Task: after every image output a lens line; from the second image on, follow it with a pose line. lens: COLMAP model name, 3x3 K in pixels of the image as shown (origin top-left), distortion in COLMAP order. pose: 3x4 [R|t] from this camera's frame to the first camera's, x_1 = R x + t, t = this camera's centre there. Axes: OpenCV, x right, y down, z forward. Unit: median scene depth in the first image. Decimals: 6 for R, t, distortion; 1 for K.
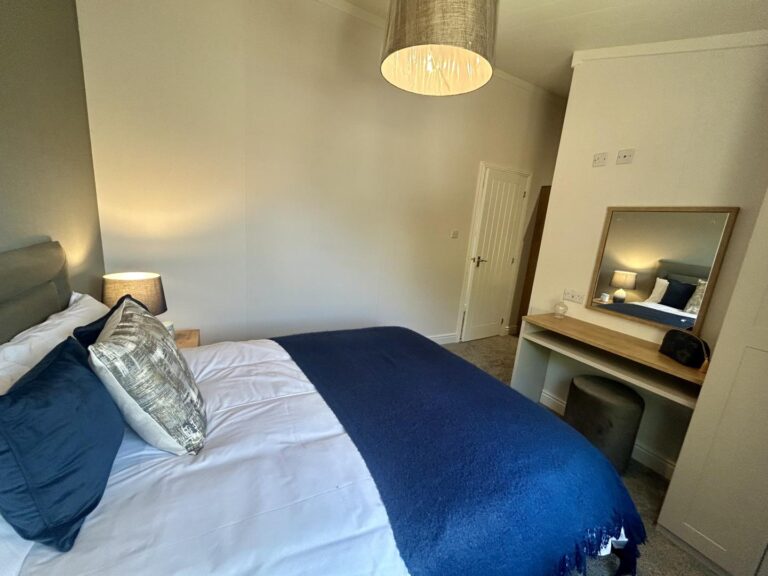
lens RADIAL K [[311.7, 0, 384.0], [0, 311.7, 288.0], [0, 0, 1]] dist [-0.000825, 0.000150]
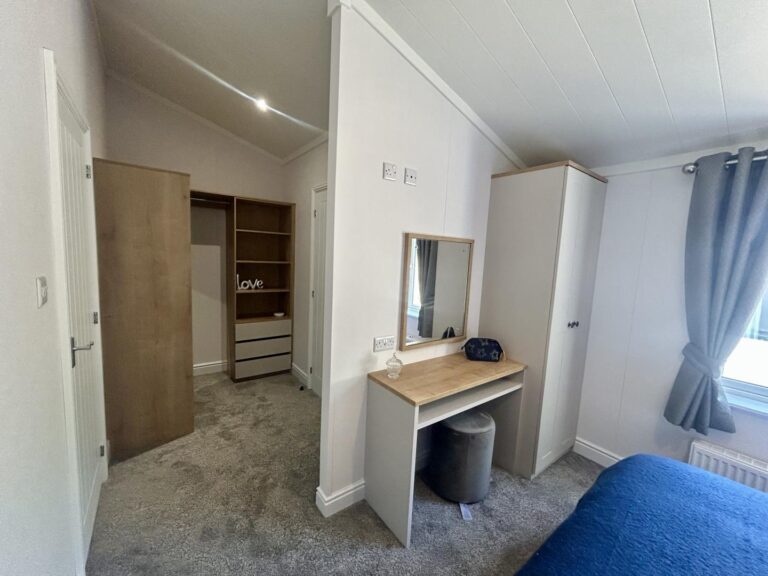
lens RADIAL K [[311.7, 0, 384.0], [0, 311.7, 288.0], [0, 0, 1]] dist [-0.000825, 0.000150]
pose [[-0.134608, -0.196240, 0.971273, -0.132117], [0.150442, 0.964783, 0.215778, -0.313148], [-0.979412, 0.175165, -0.100345, 1.207385]]
